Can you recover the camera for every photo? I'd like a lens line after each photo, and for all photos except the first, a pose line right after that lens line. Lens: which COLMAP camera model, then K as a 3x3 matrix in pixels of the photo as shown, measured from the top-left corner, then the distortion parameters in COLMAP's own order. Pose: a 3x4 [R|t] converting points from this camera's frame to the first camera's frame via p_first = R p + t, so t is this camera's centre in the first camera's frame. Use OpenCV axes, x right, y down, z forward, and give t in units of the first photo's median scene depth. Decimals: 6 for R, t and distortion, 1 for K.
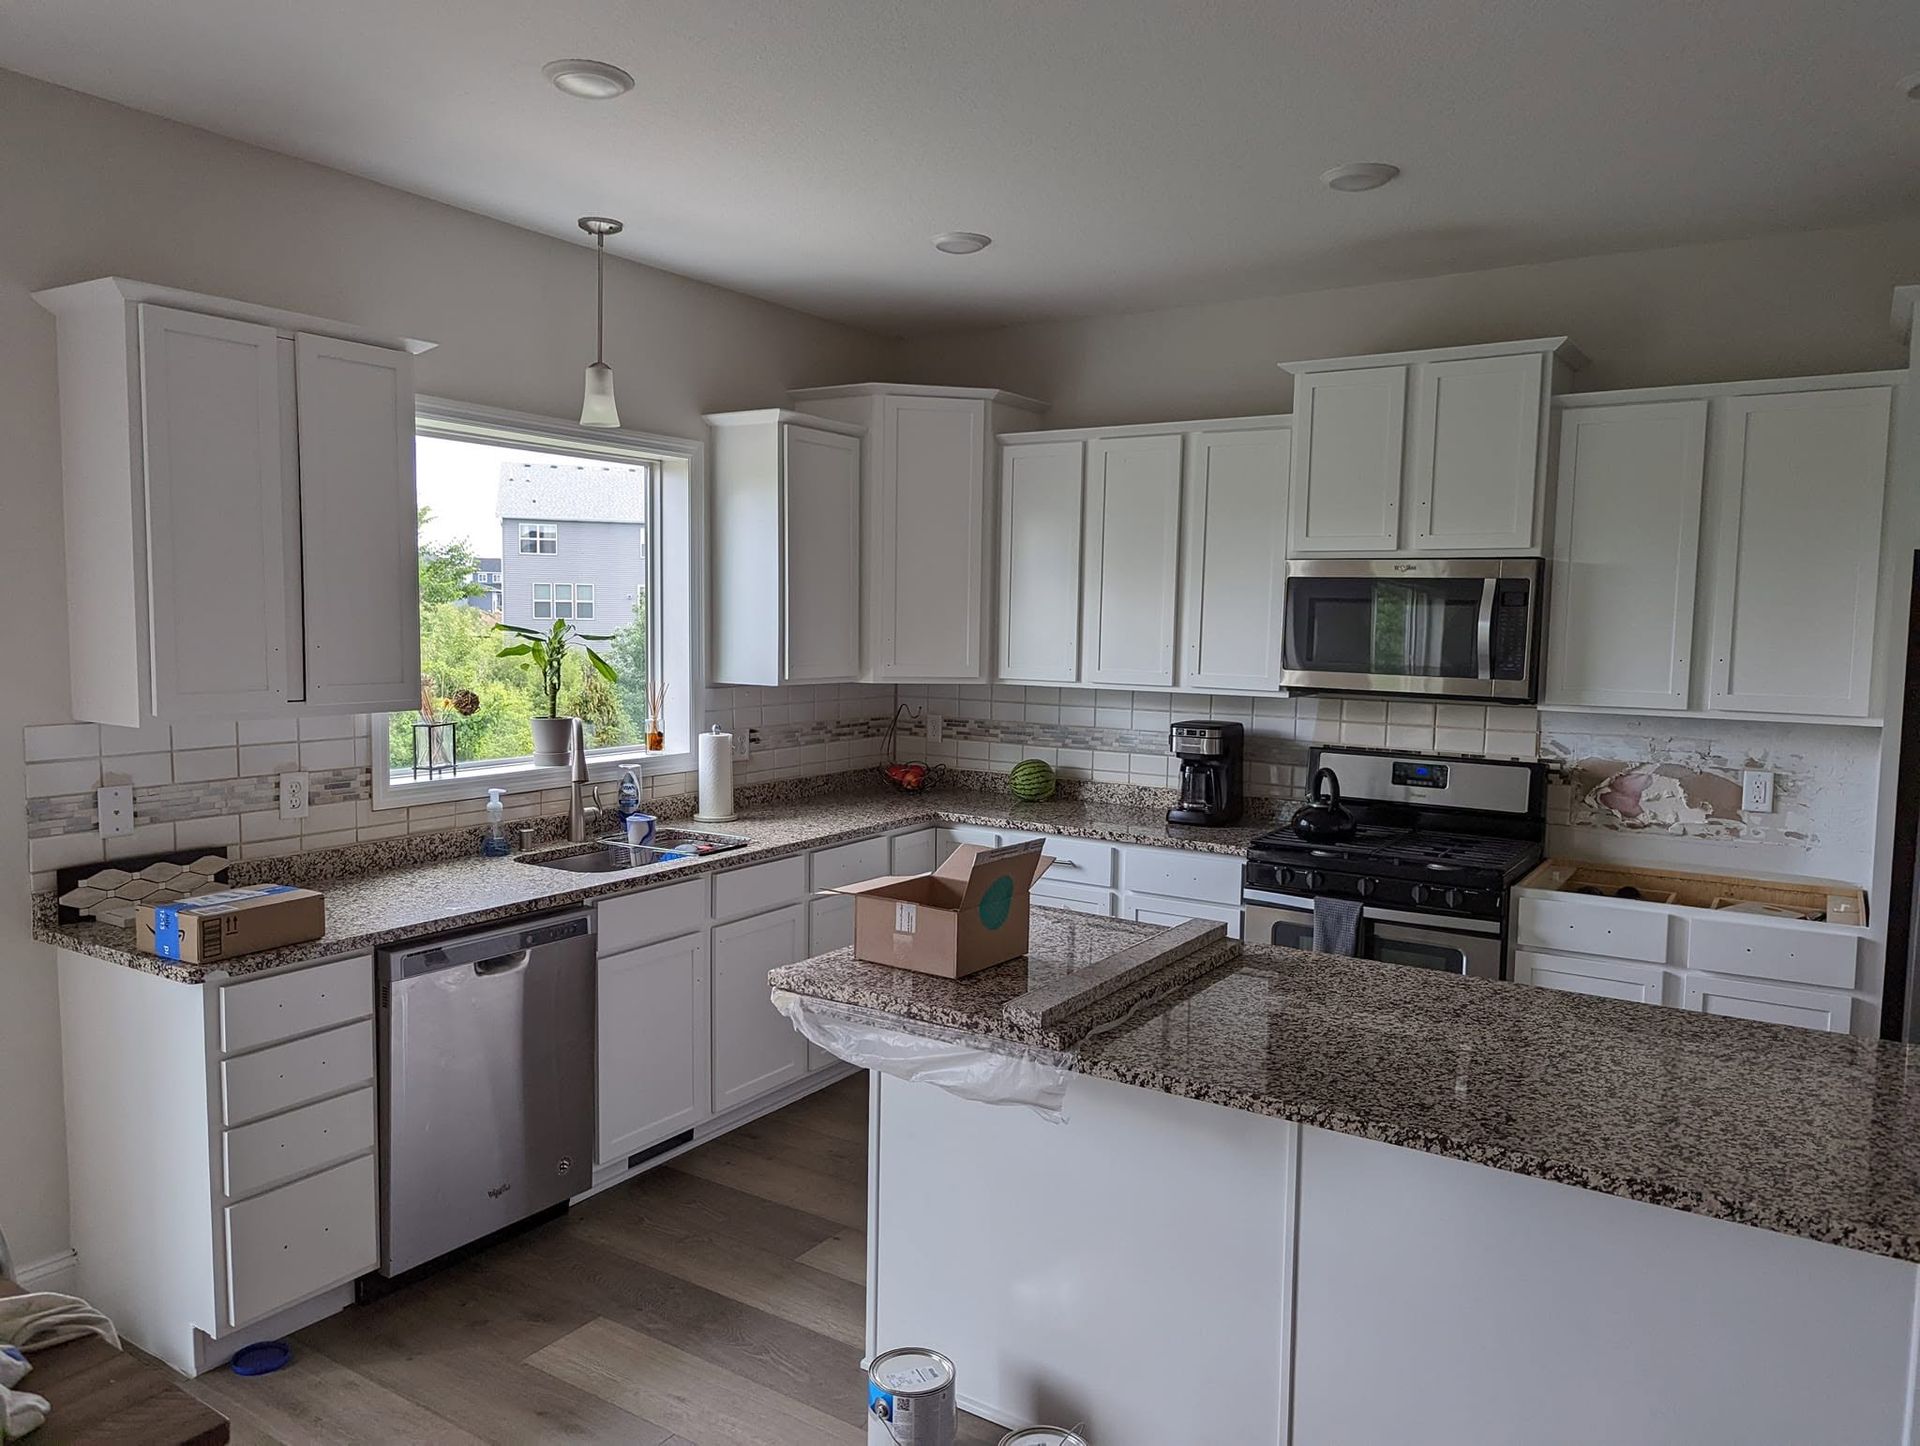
lens RADIAL K [[1329.8, 0, 952.4], [0, 1329.8, 734.0], [0, 0, 1]] dist [0.029382, -0.017632]
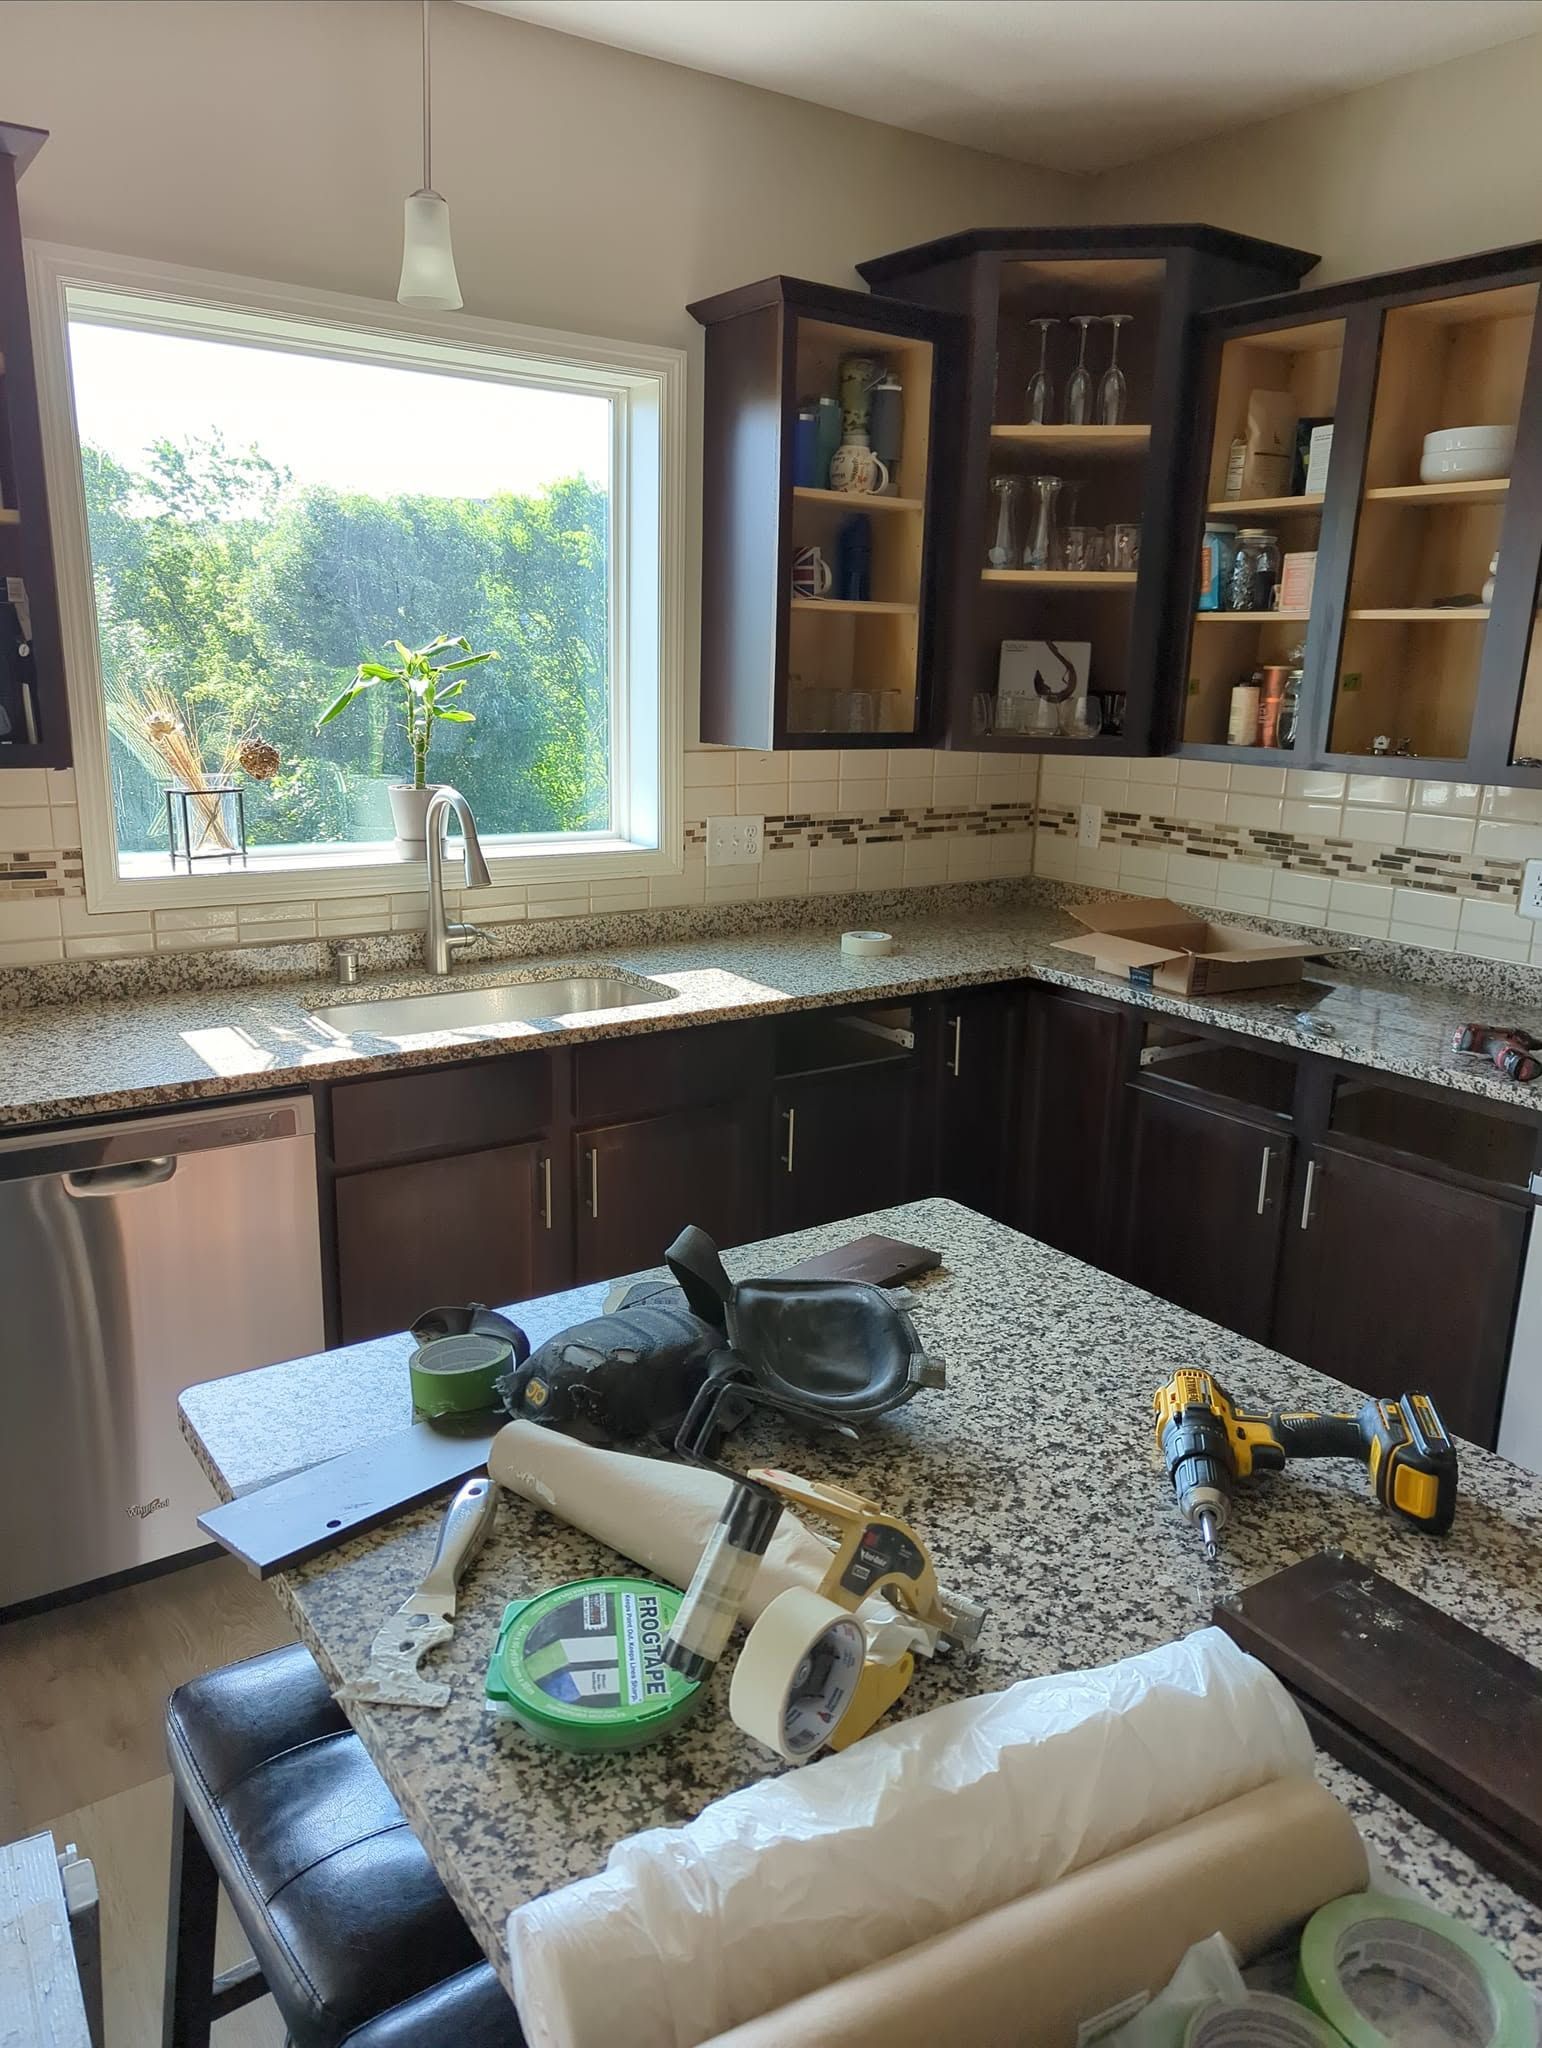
lens RADIAL K [[1418.4, 0, 770.8], [0, 1418.4, 1031.2], [0, 0, 1]] dist [0.029382, -0.017632]
pose [[0.927212, 0.101805, -0.360435, 0.140087], [-0.044714, 0.985555, 0.163344, -0.016079], [0.371858, -0.135338, 0.918371, 0.395867]]
